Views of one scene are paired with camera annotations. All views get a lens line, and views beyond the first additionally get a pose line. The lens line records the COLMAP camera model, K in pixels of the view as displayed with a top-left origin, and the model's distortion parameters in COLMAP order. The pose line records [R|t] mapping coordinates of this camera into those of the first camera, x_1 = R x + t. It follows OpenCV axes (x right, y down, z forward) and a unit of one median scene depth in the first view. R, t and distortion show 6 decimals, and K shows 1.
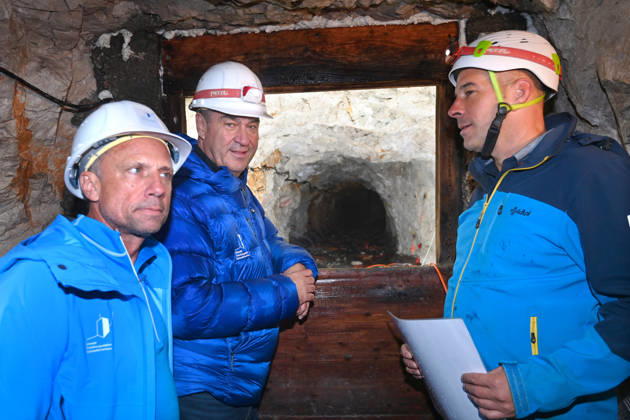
lens RADIAL K [[505.1, 0, 285.4], [0, 505.1, 220.2], [0, 0, 1]] dist [0.005367, -0.011846]
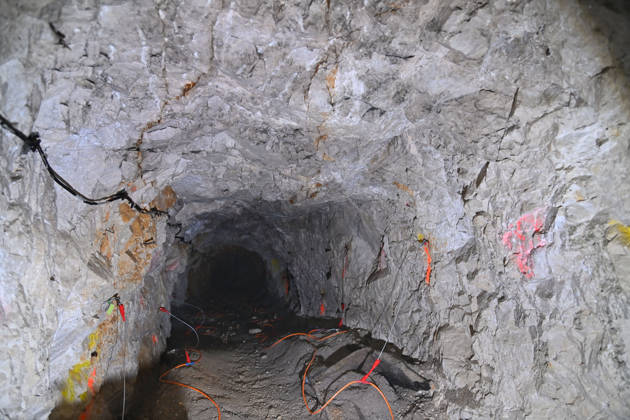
lens RADIAL K [[435.7, 0, 315.0], [0, 435.7, 210.0], [0, 0, 1]] dist [-0.100849, 0.063154]
pose [[0.934117, -0.012872, 0.356735, -0.047518], [0.072417, 0.985403, -0.154067, 0.000522], [-0.349545, 0.169750, 0.921414, 0.400876]]
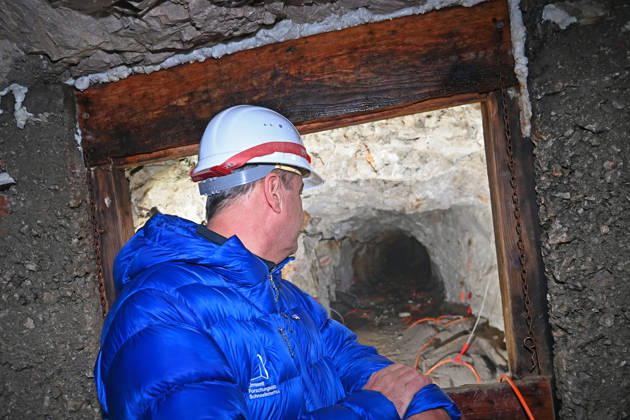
lens RADIAL K [[455.9, 0, 289.6], [0, 455.9, 268.9], [0, 0, 1]] dist [-0.001171, -0.029098]
pose [[0.989020, -0.103631, -0.105359, 0.038496], [0.103053, 0.994616, -0.010930, -0.029316], [0.105925, -0.000047, 0.994374, 0.161484]]
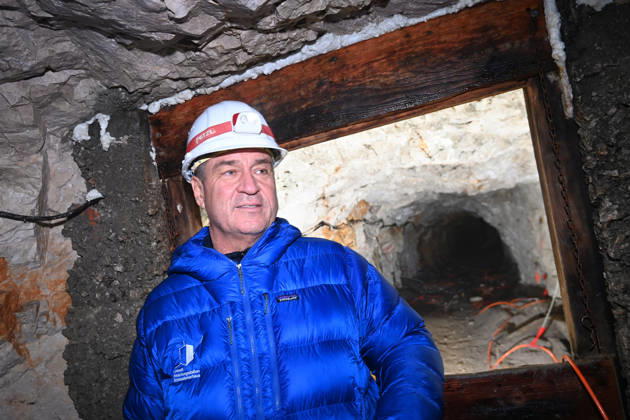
lens RADIAL K [[455.0, 0, 284.5], [0, 455.0, 241.8], [0, 0, 1]] dist [0.010792, -0.030947]
pose [[0.955203, -0.161471, -0.248023, 0.047092], [0.149360, 0.986509, -0.067023, -0.029495], [0.255499, 0.026976, 0.966433, 0.141334]]
